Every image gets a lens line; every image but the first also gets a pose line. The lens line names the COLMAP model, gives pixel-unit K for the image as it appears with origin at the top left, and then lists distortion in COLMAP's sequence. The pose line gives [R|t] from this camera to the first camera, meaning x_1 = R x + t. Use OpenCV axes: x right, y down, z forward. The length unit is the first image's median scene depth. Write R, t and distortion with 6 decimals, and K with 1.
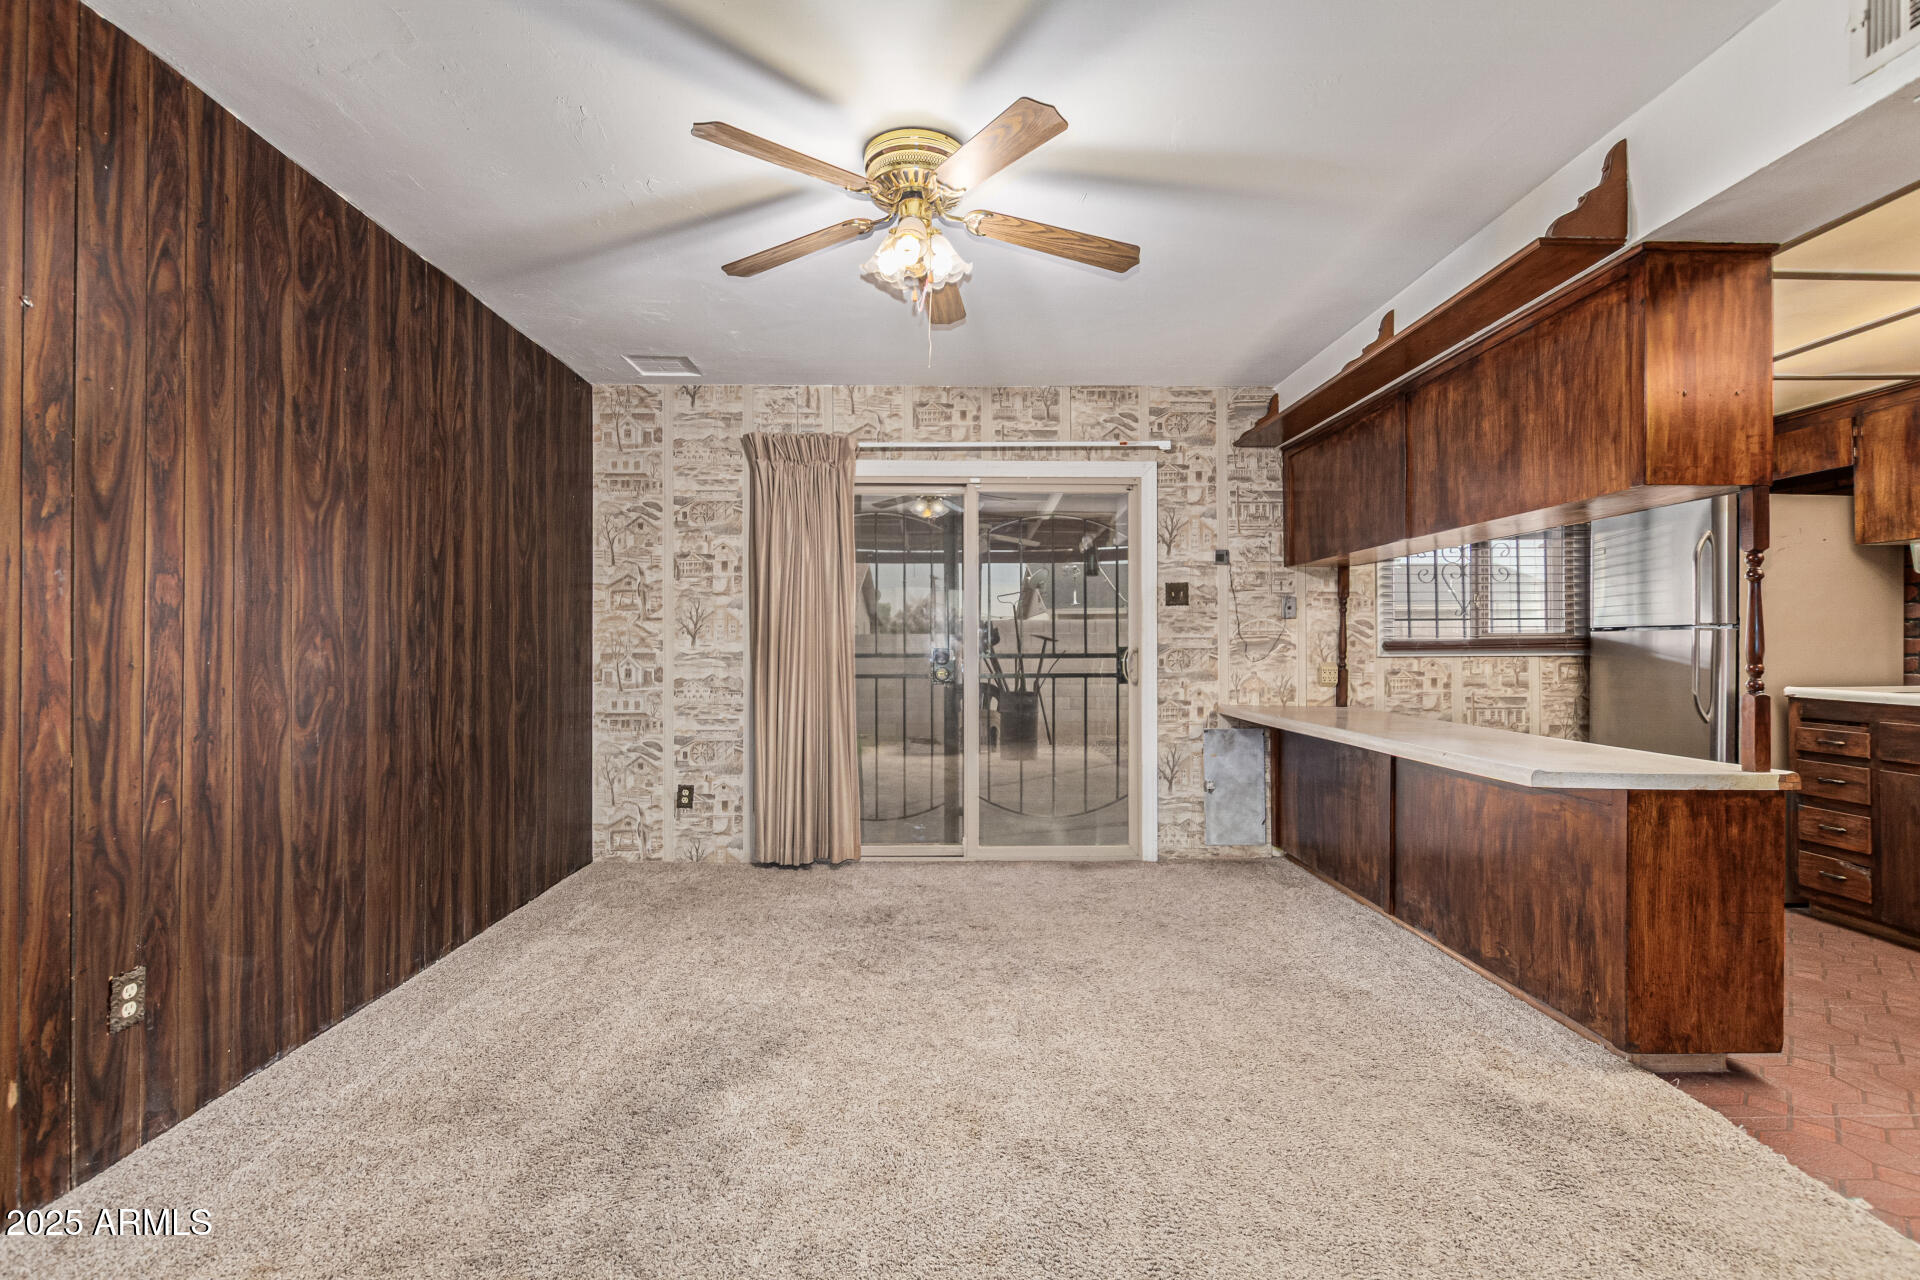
lens RADIAL K [[886.5, 0, 968.1], [0, 886.5, 642.8], [0, 0, 1]] dist [0.008075, -0.001988]
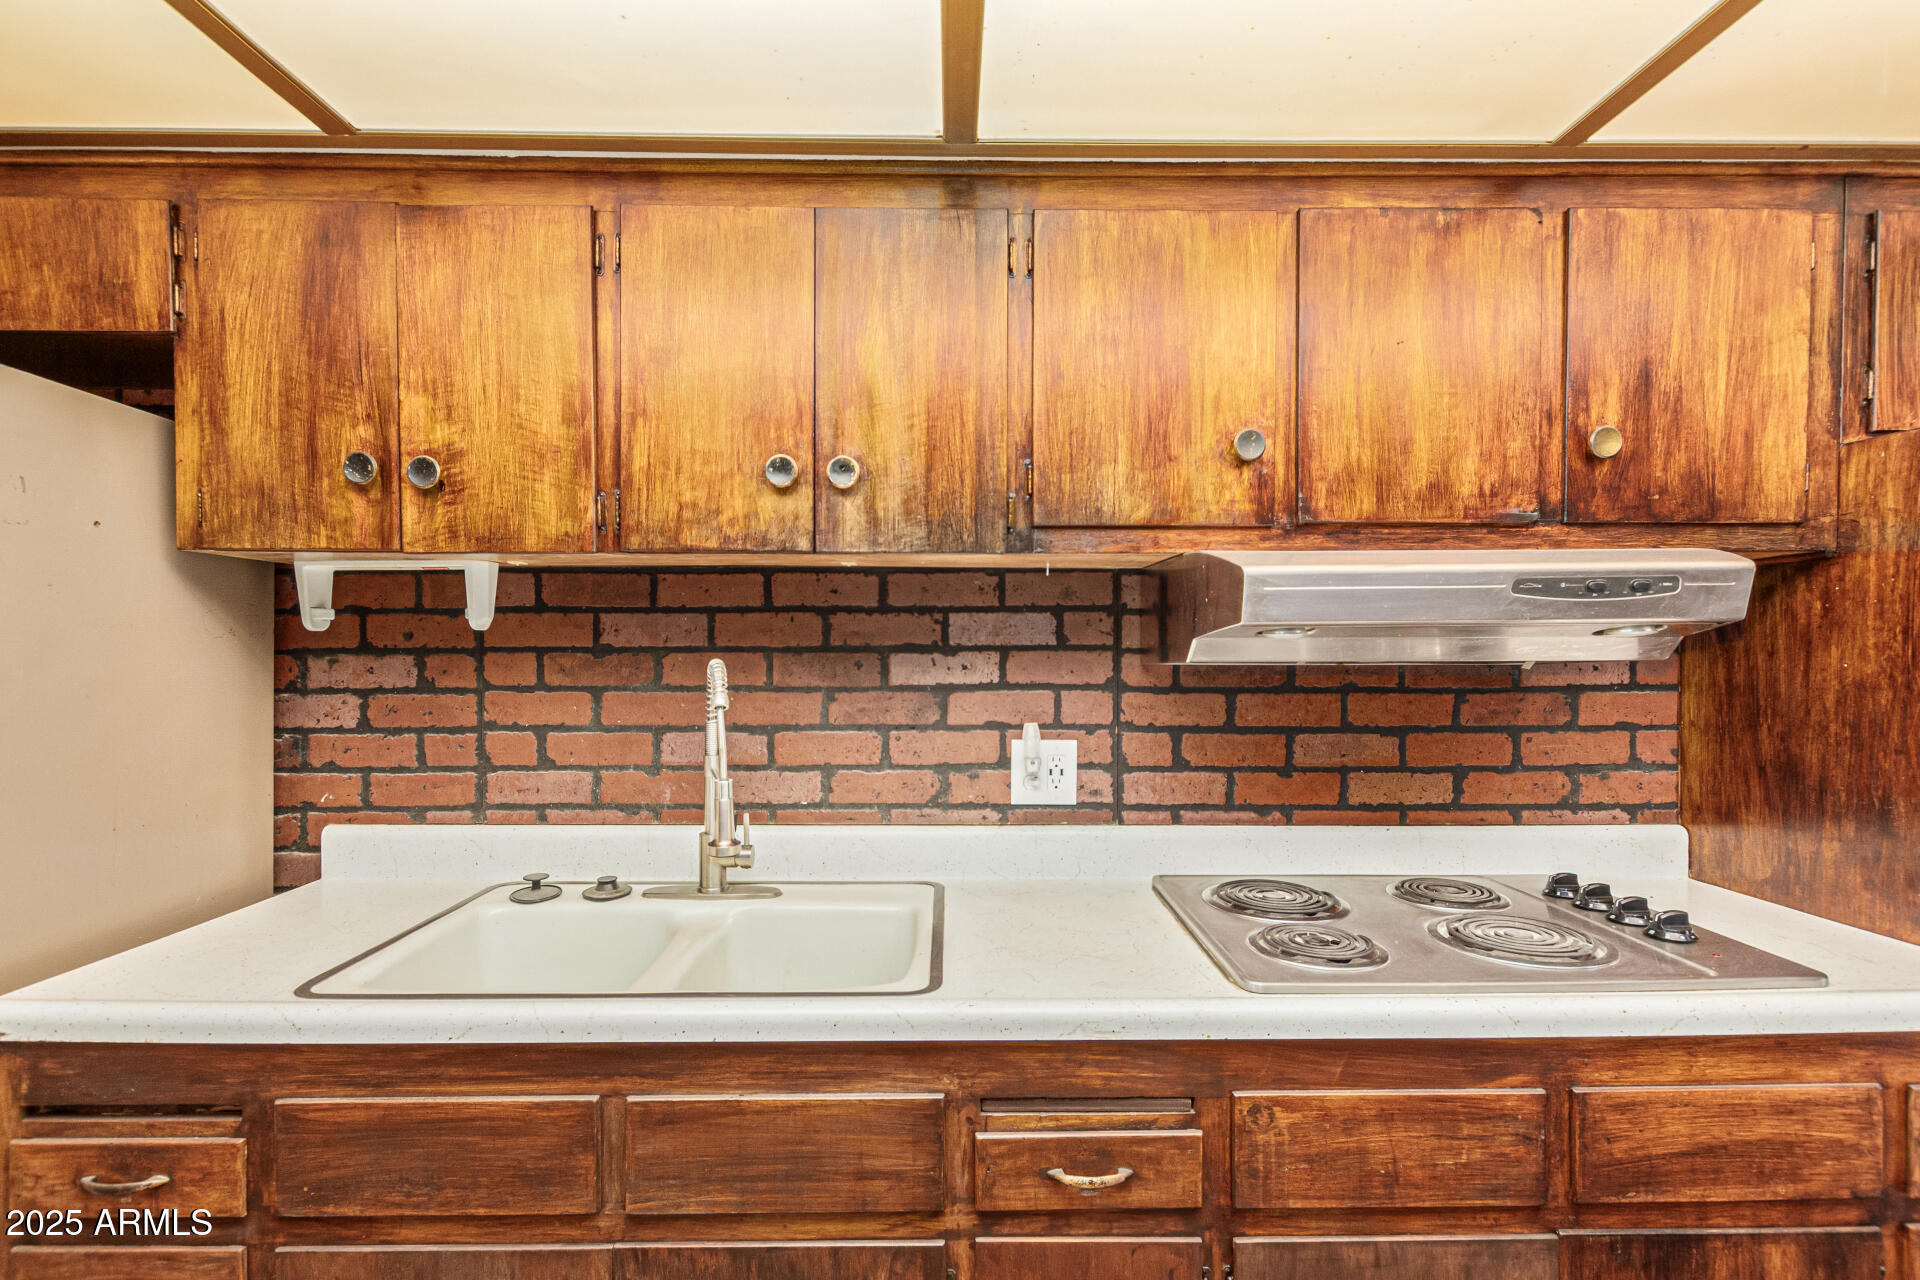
lens RADIAL K [[886.5, 0, 947.8], [0, 886.5, 659.3], [0, 0, 1]] dist [0.008075, -0.001988]
pose [[0.027735, -0.002931, 0.999611, 0.513915], [-0.003565, 0.999989, 0.003031, -0.053052], [-0.999609, -0.003647, 0.027724, 0.544175]]
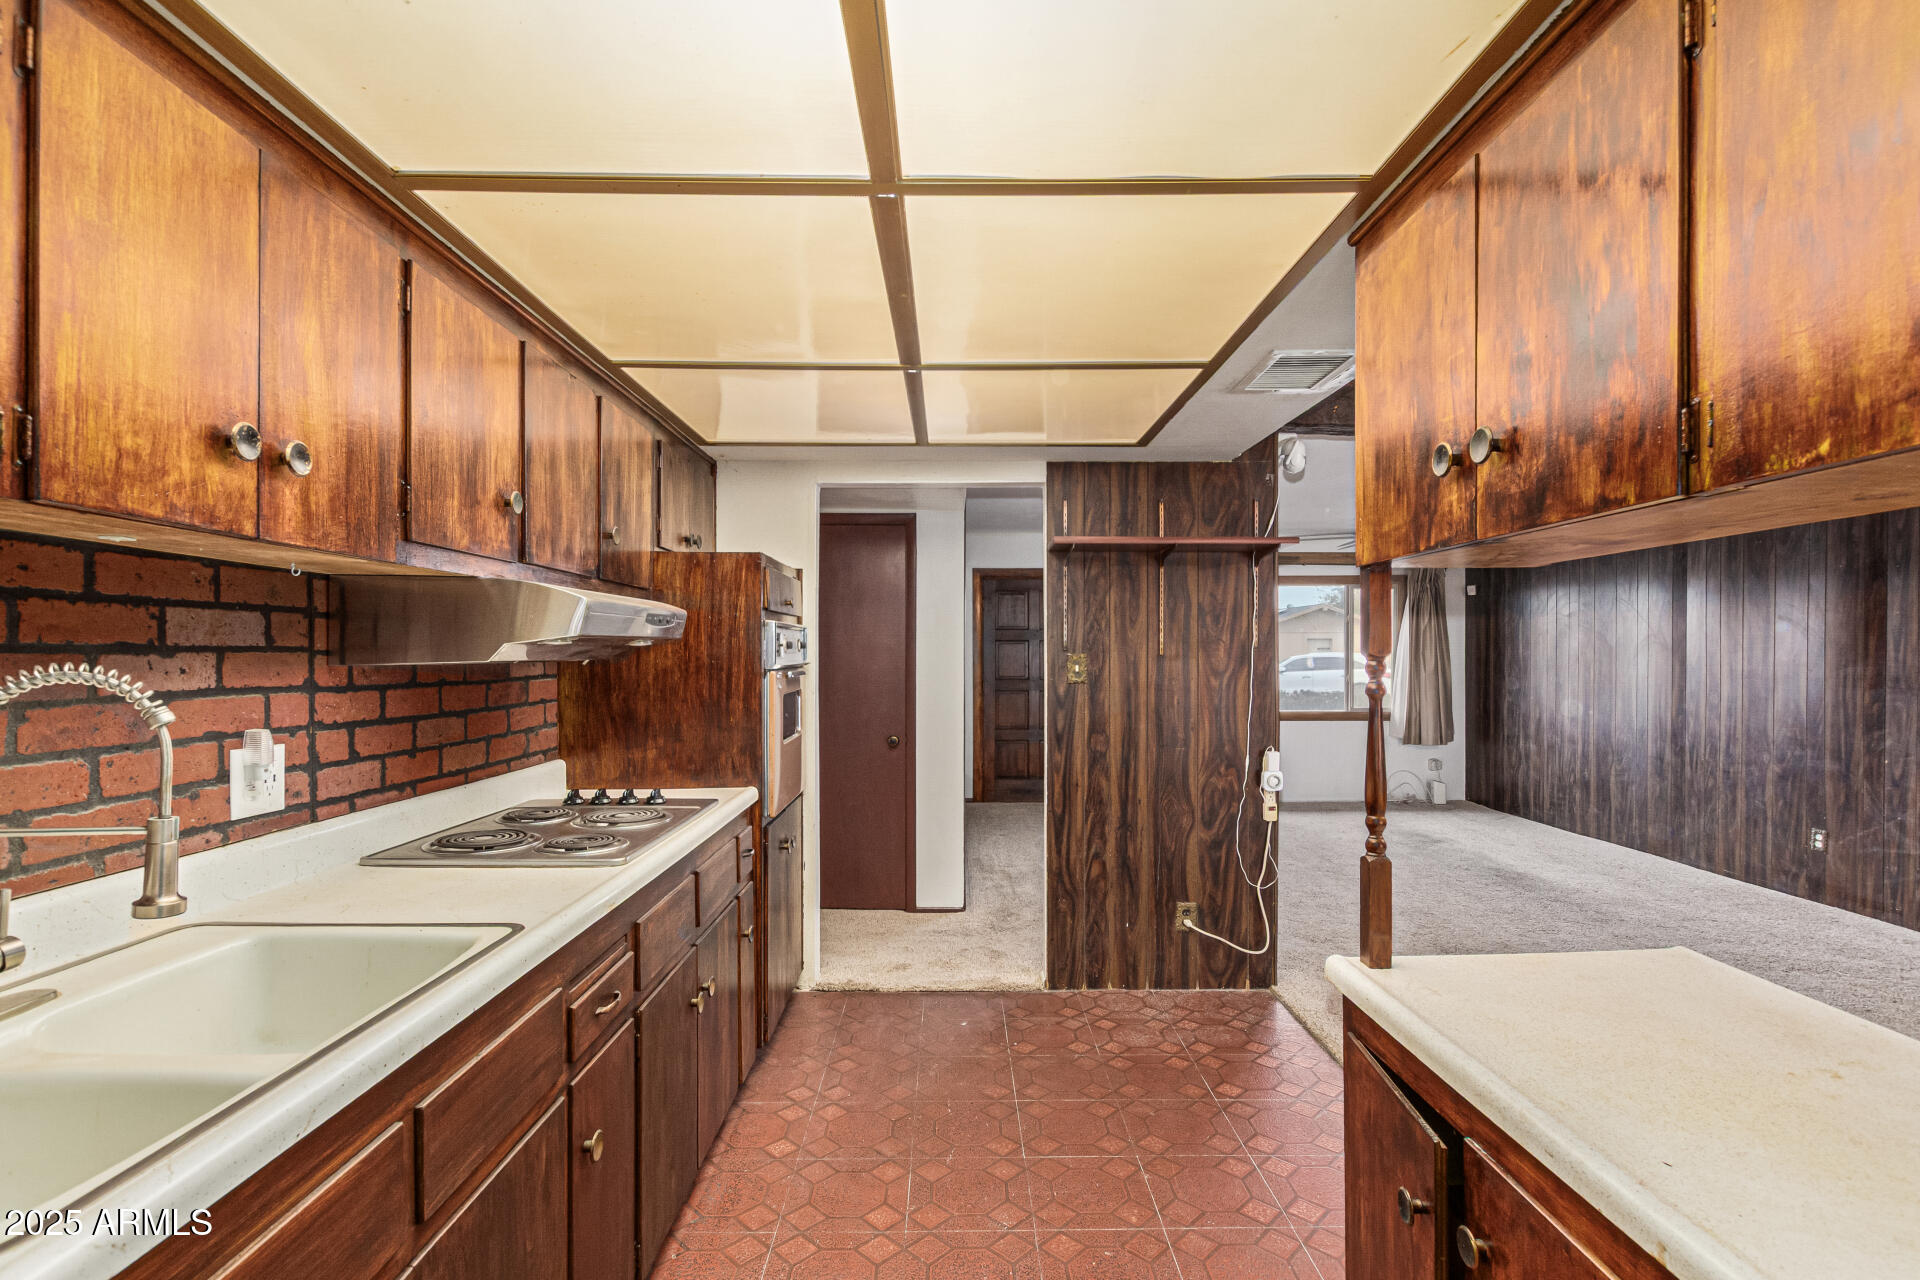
lens RADIAL K [[886.5, 0, 976.1], [0, 886.5, 665.4], [0, 0, 1]] dist [0.008075, -0.001988]
pose [[-0.999807, 0.005347, 0.018927, 0.595546], [0.005471, 0.999964, 0.006522, -0.051177], [-0.018891, 0.006624, -0.999800, 0.861672]]
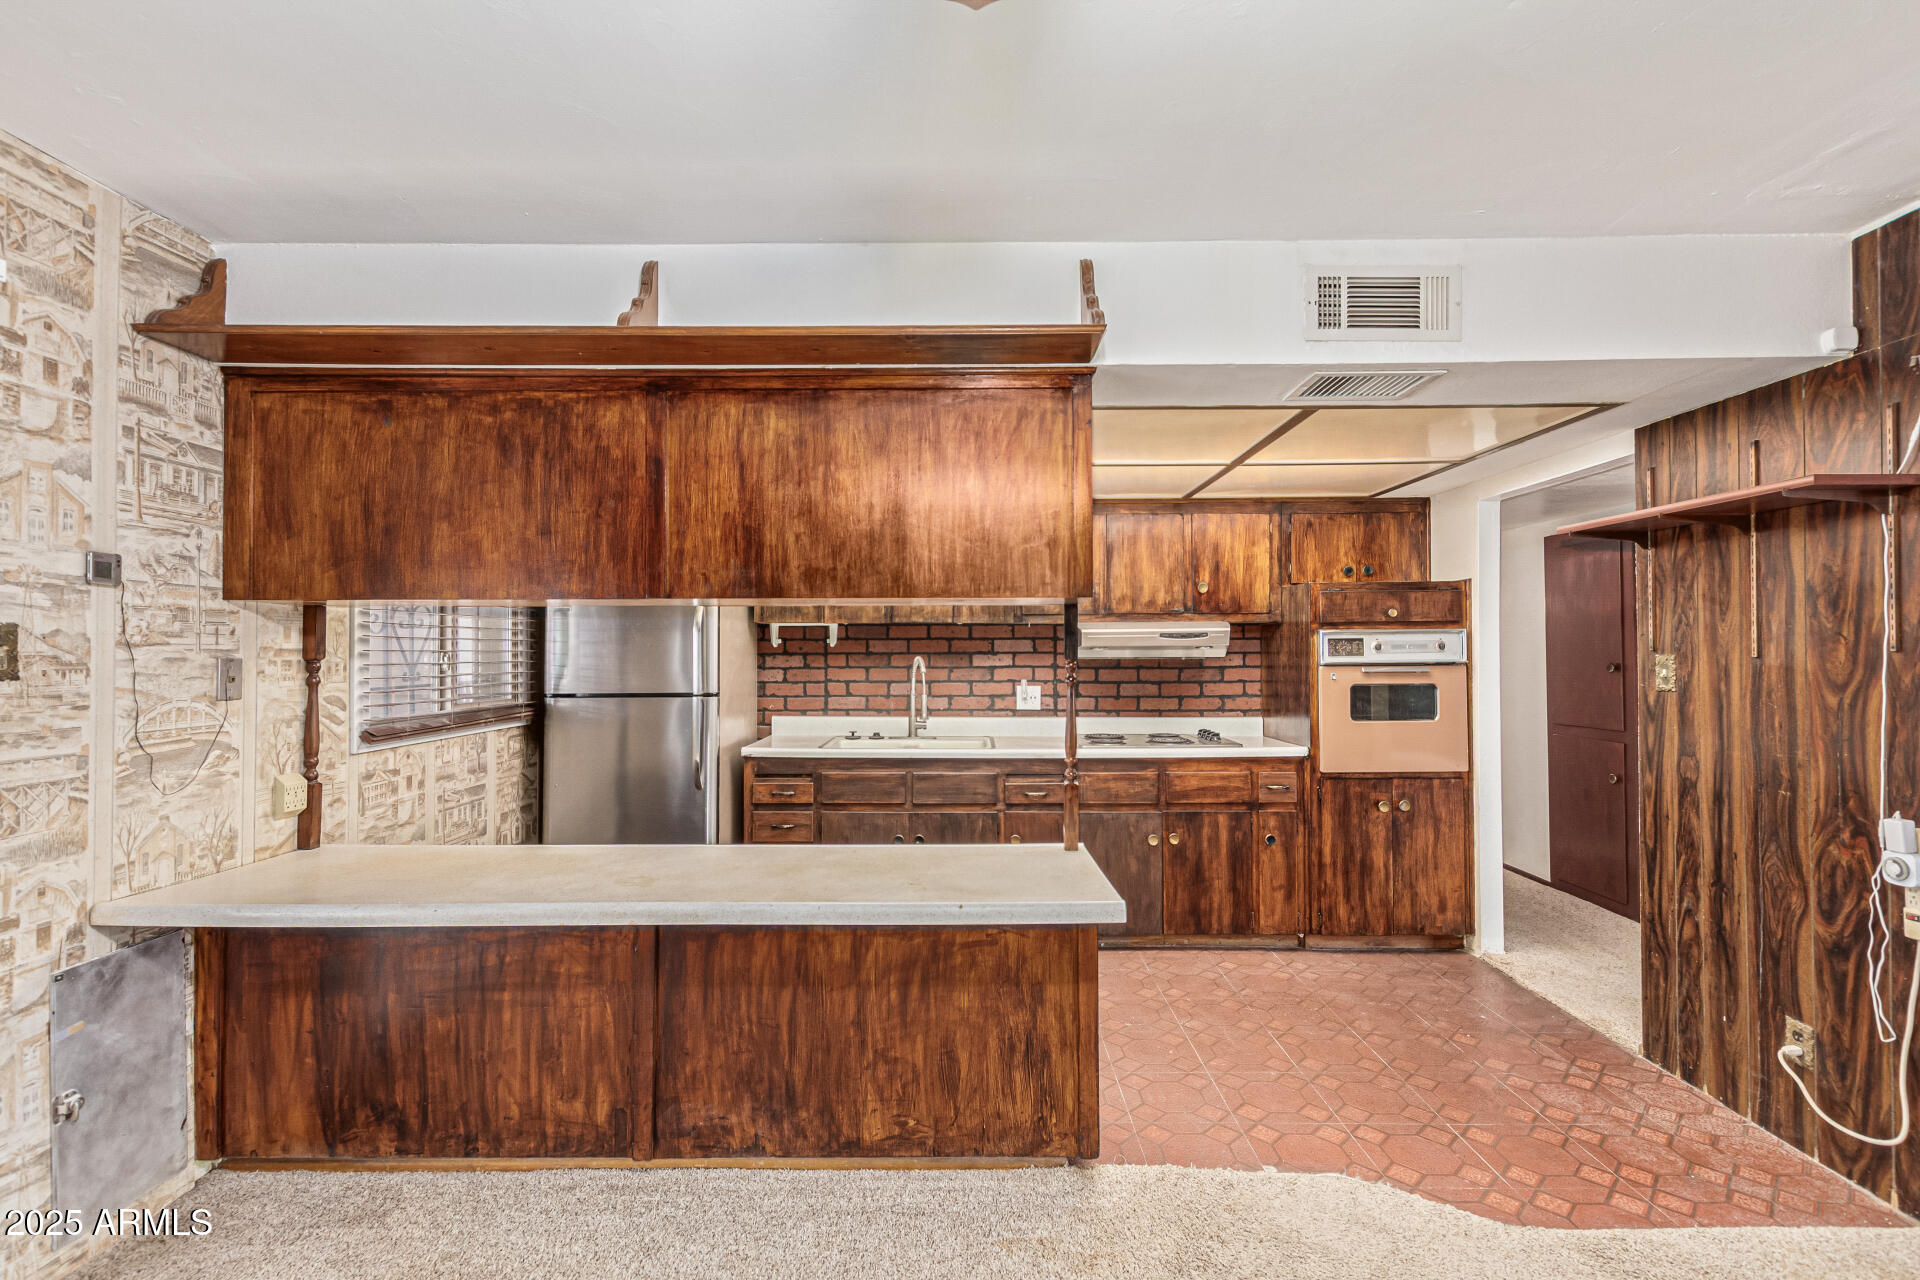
lens RADIAL K [[886.5, 0, 959.0], [0, 886.5, 633.6], [0, 0, 1]] dist [0.008075, -0.001988]
pose [[0.037226, 0.022769, 0.999047, -0.142827], [-0.002484, 0.999739, -0.022693, -0.055267], [-0.999304, -0.001637, 0.037273, 0.556348]]
